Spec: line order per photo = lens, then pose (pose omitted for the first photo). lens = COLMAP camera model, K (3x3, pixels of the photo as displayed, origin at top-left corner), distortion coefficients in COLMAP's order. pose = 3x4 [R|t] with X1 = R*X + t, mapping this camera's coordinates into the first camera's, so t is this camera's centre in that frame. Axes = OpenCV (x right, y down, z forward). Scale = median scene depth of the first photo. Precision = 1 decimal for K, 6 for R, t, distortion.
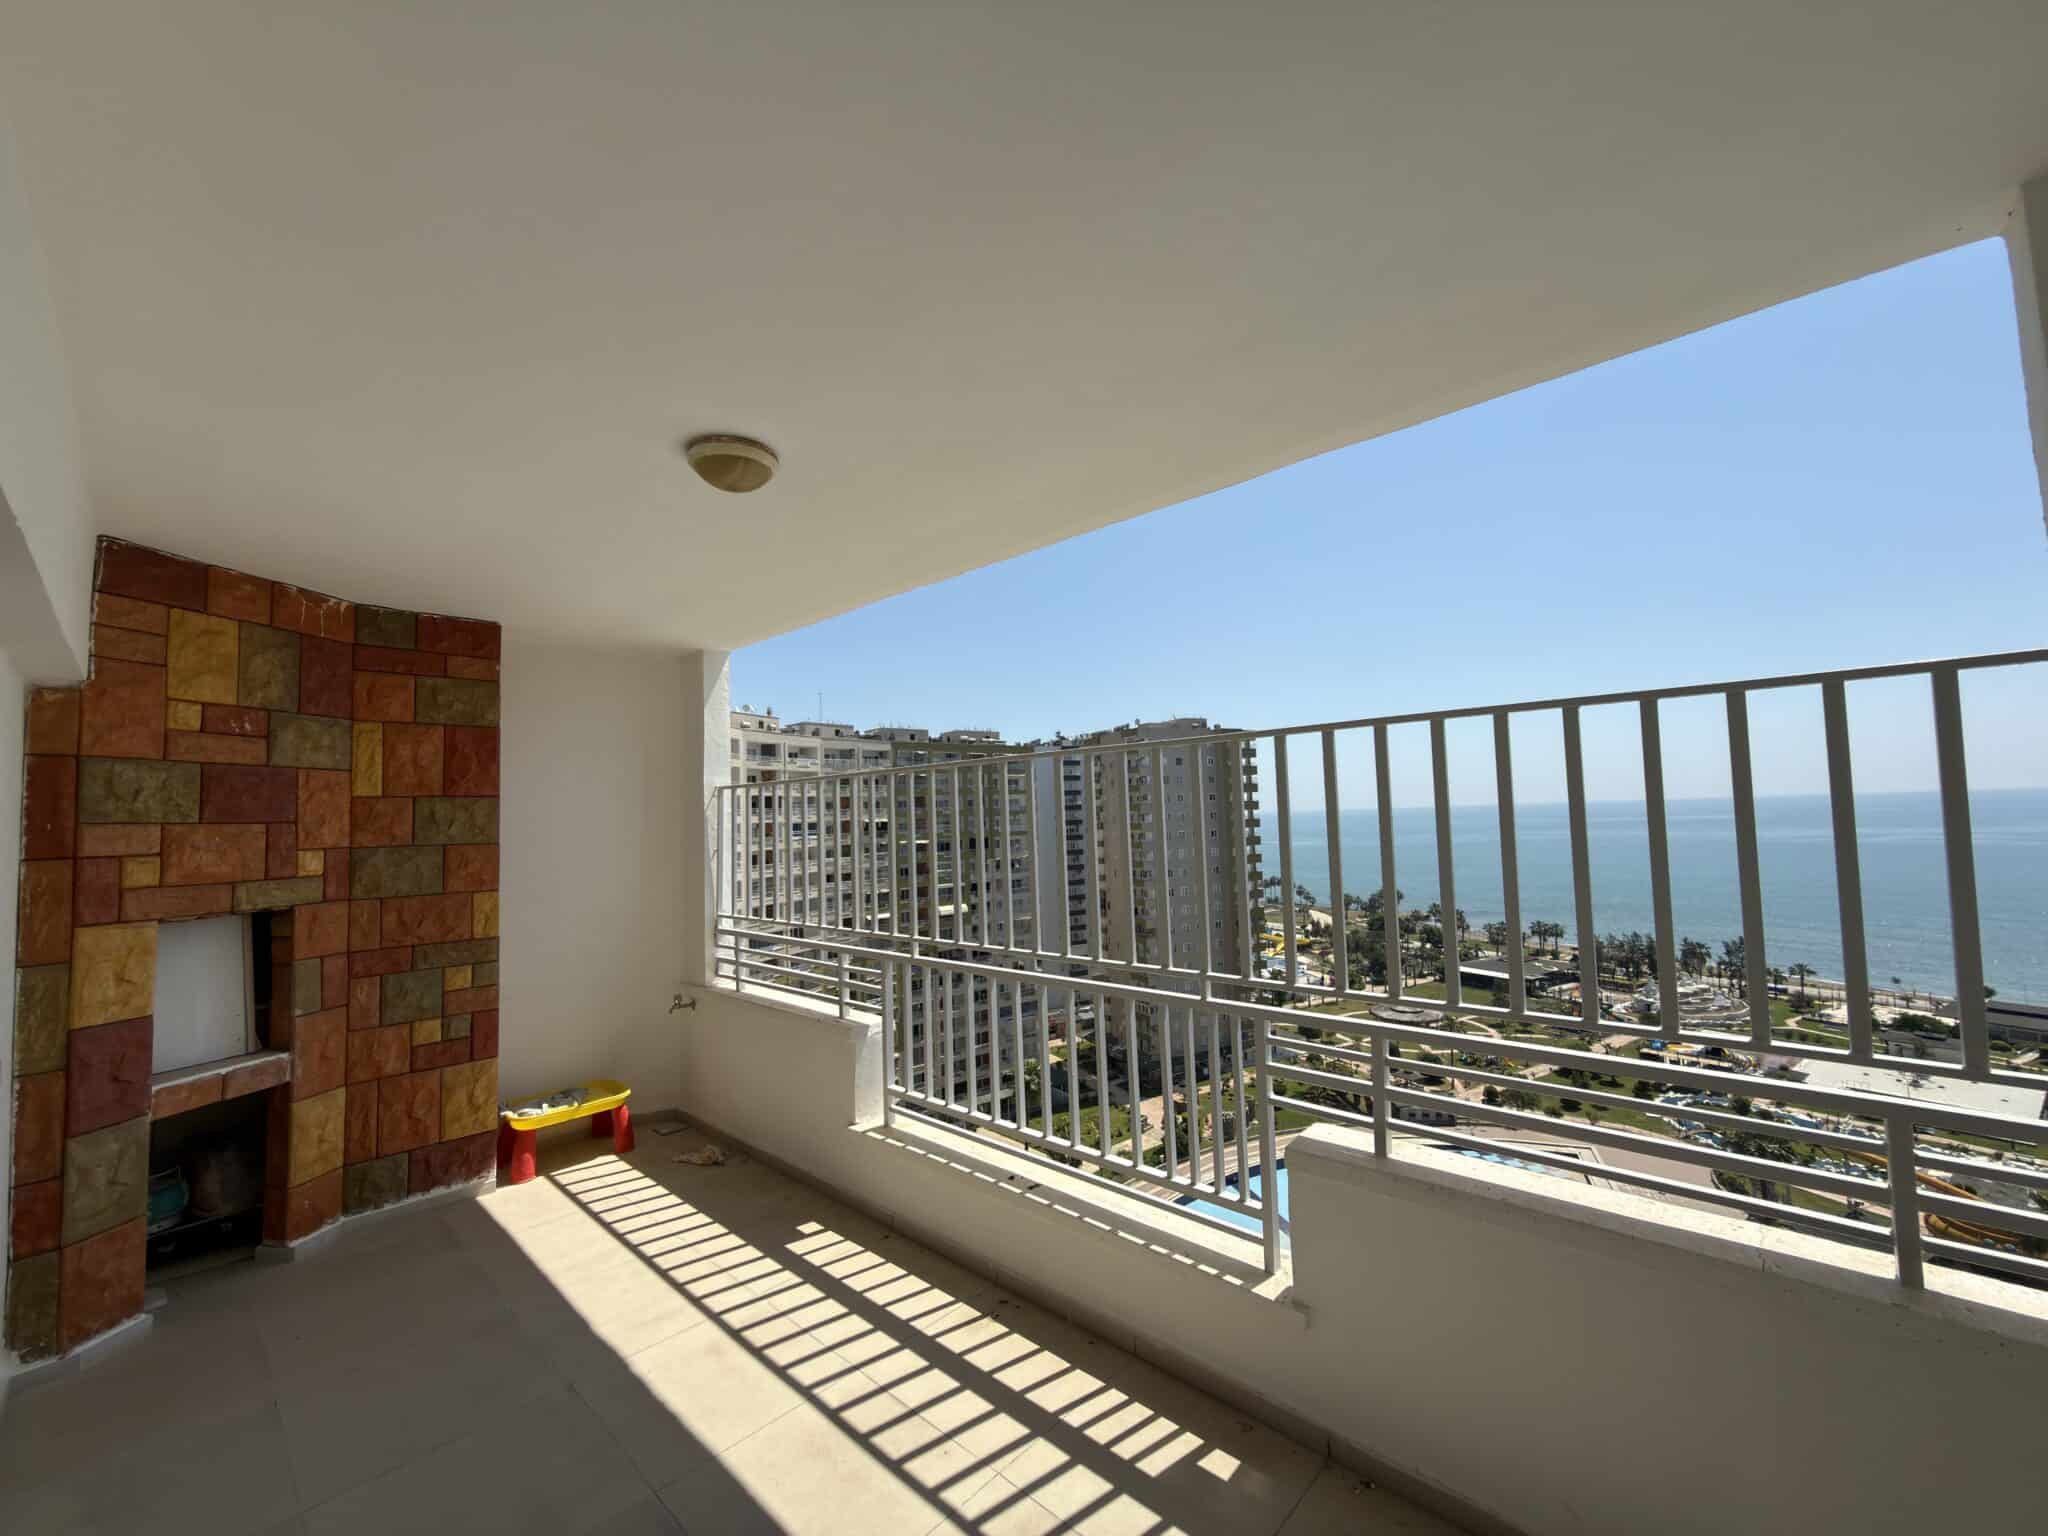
lens RADIAL K [[811.2, 0, 1026.1], [0, 811.2, 766.4], [0, 0, 1]] dist [-0.000614, 0.000204]
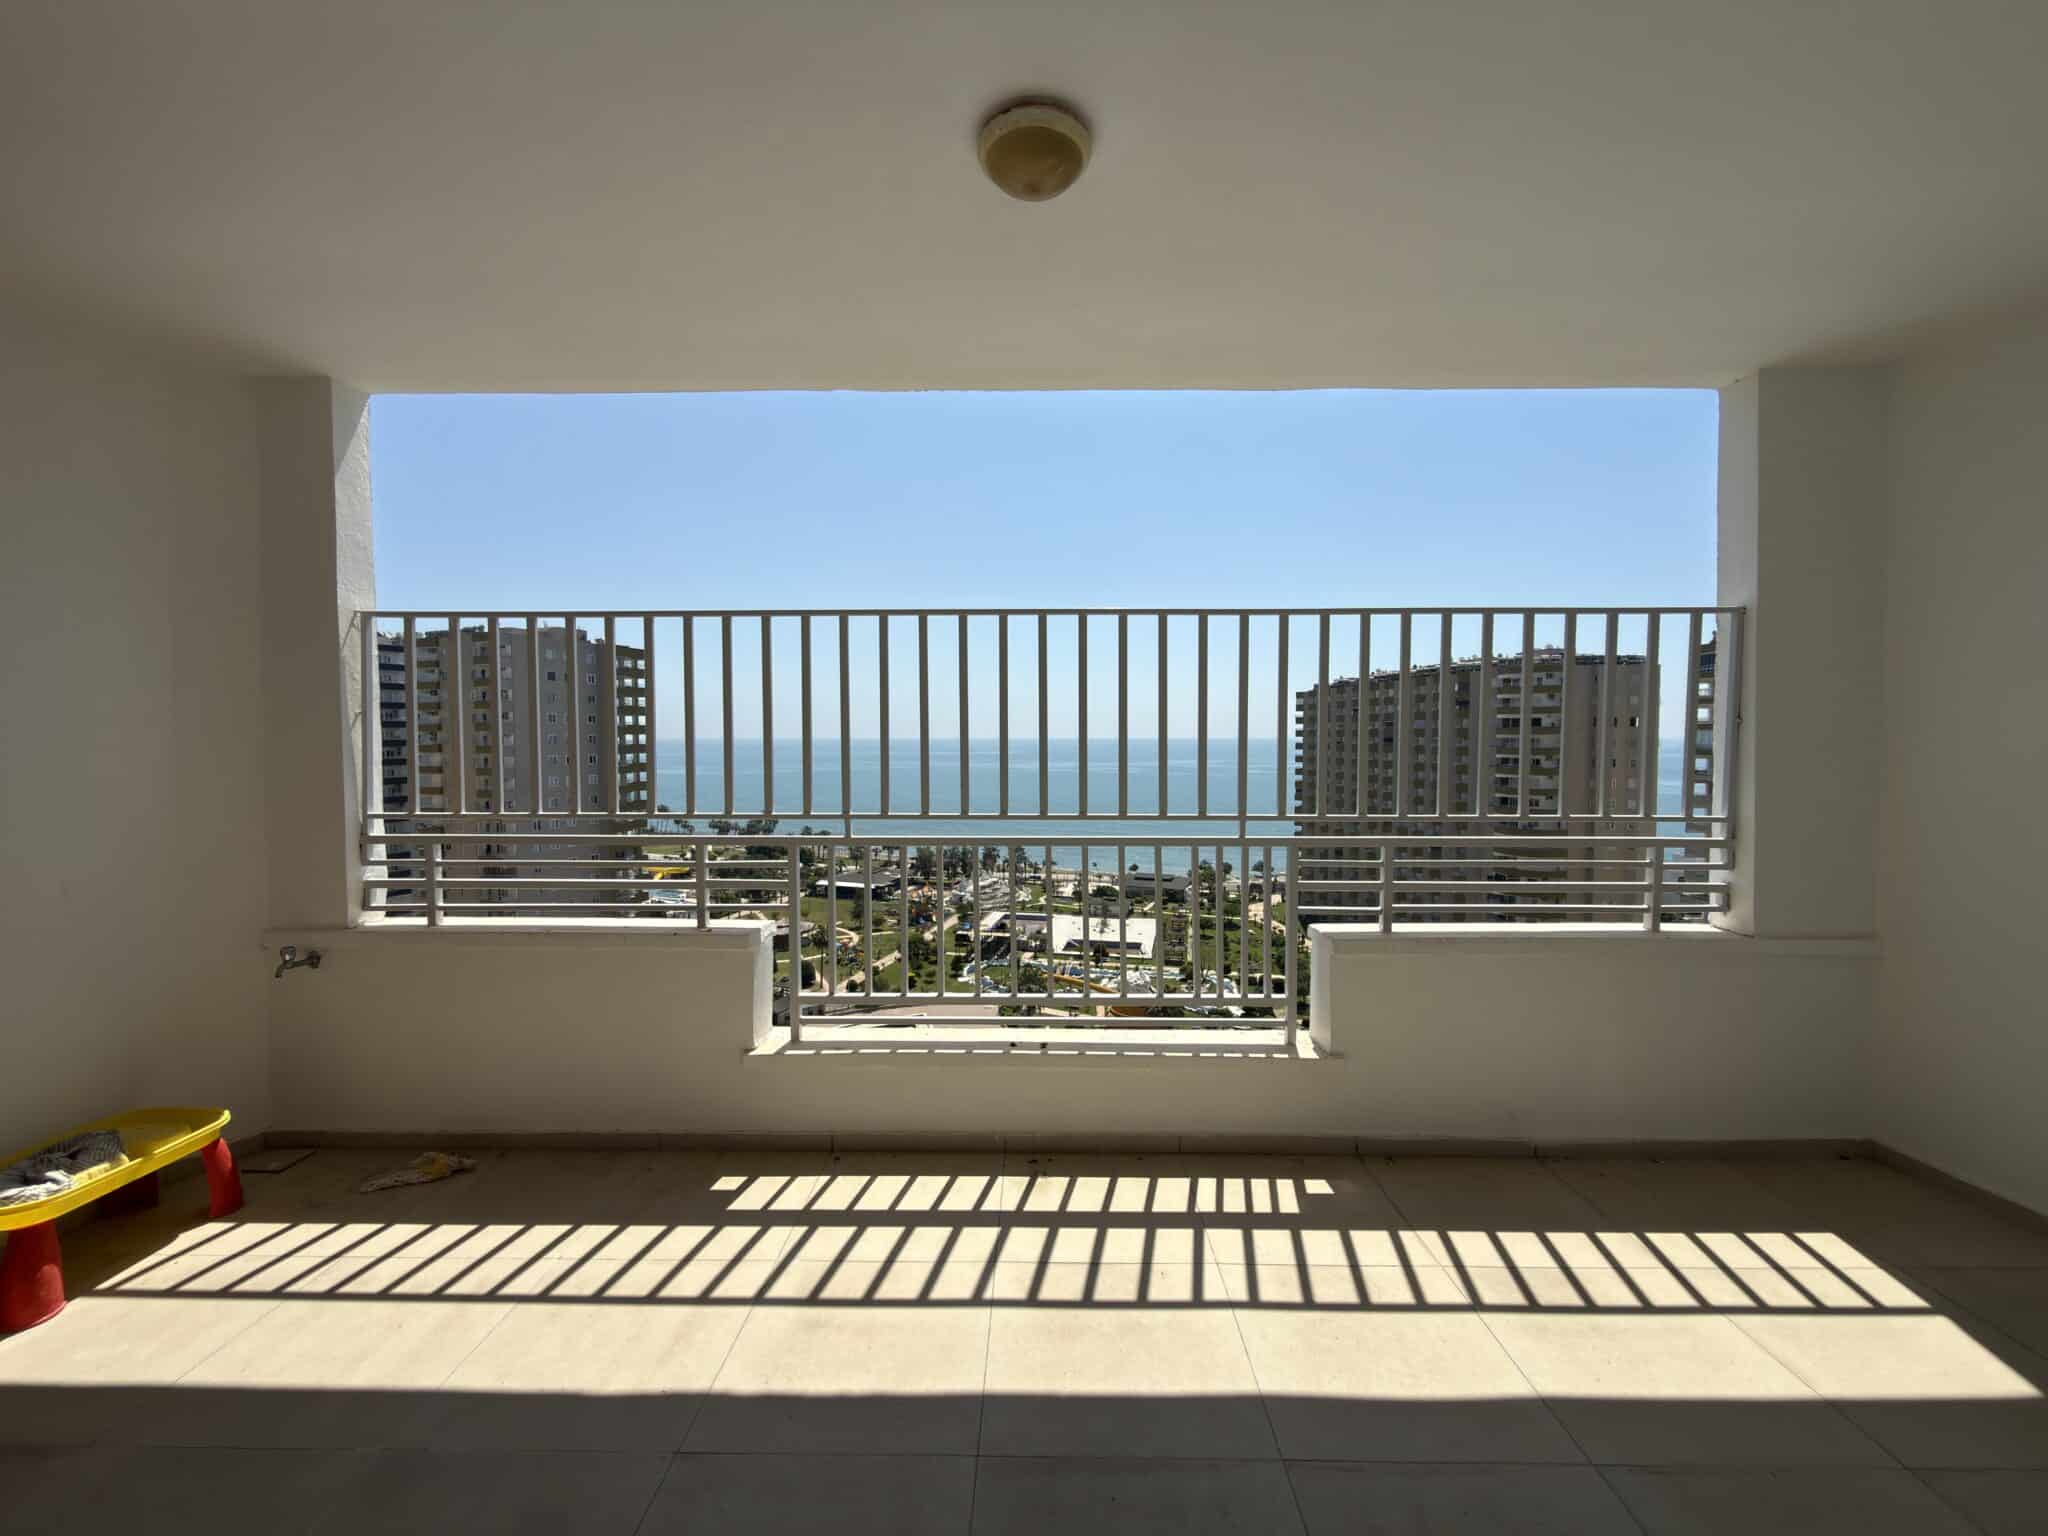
lens RADIAL K [[811.2, 0, 1026.1], [0, 811.2, 766.4], [0, 0, 1]] dist [-0.000614, 0.000204]
pose [[0.742529, 0.006849, 0.669779, -0.571267], [-0.065542, 0.995892, 0.062477, 0.097754], [-0.666600, -0.090289, 0.739928, 0.259411]]
